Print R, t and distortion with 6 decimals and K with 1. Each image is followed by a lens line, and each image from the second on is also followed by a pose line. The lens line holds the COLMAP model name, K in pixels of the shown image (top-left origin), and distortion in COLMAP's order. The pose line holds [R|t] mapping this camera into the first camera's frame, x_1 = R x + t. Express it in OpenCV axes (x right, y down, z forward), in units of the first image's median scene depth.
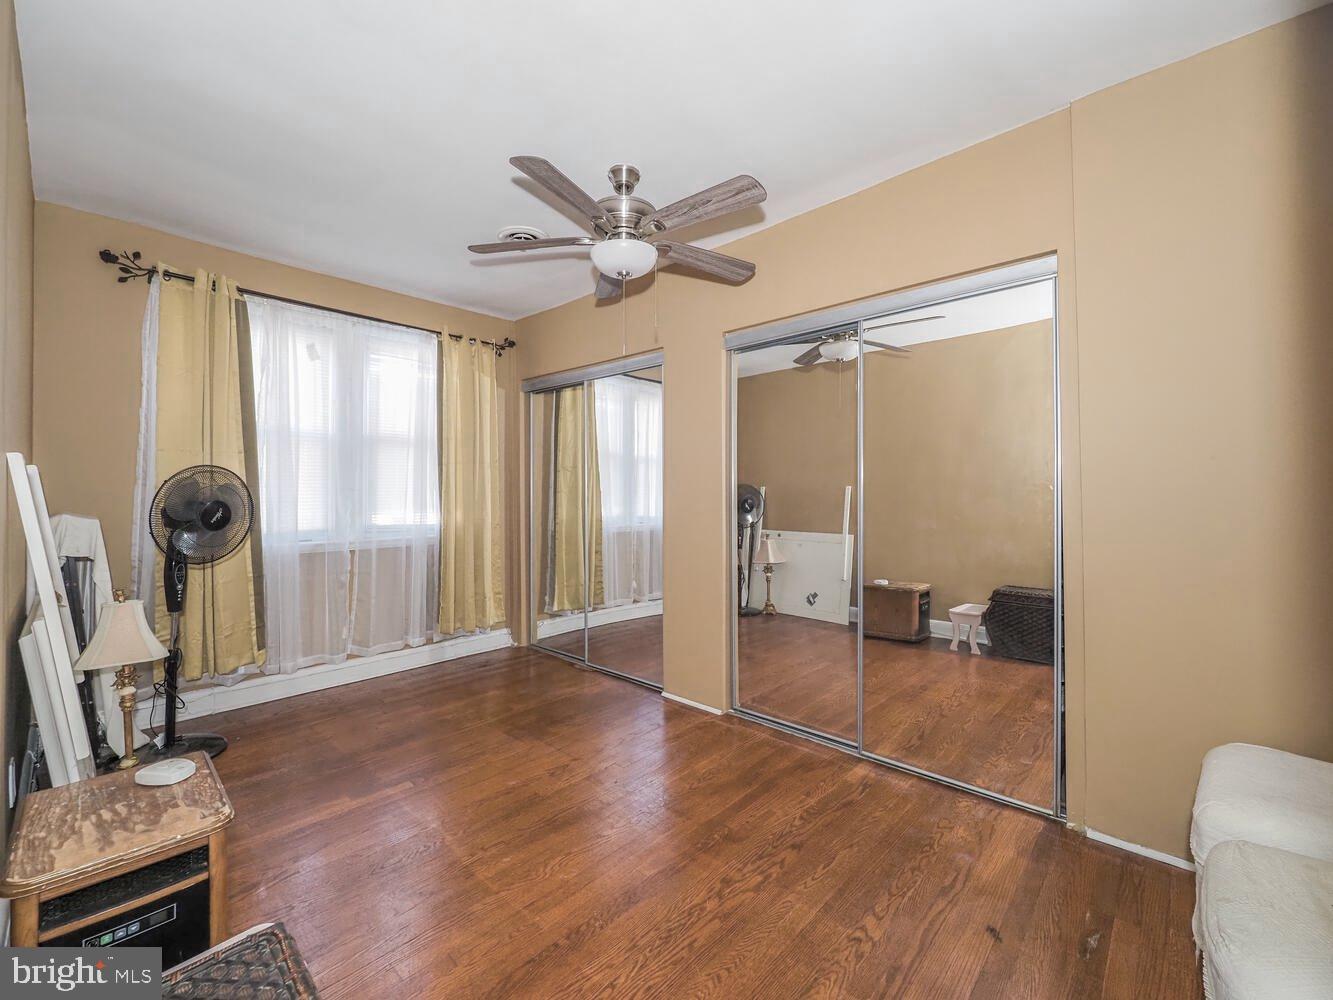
lens RADIAL K [[556.1, 0, 666.5], [0, 556.1, 500.0], [0, 0, 1]] dist [0.013765, -0.000146]
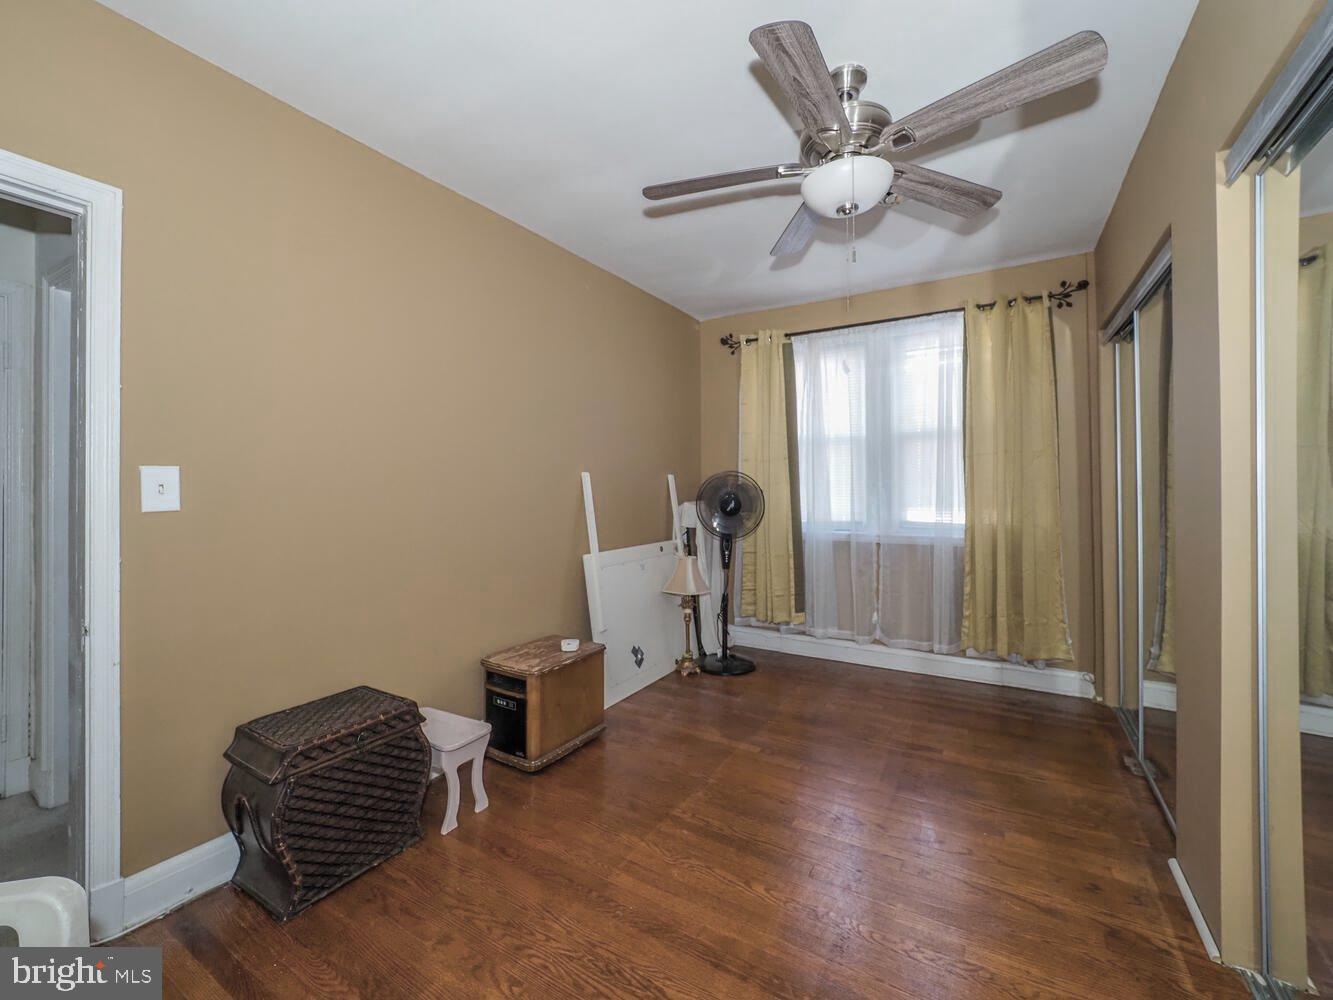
lens RADIAL K [[605.0, 0, 731.8], [0, 605.0, 487.3], [0, 0, 1]] dist [-0.003110, -0.000363]
pose [[0.218202, 0.000382, -0.975904, 0.541356], [-0.007121, 0.999974, -0.001201, -0.013344], [0.975878, 0.007211, 0.218199, 0.514329]]
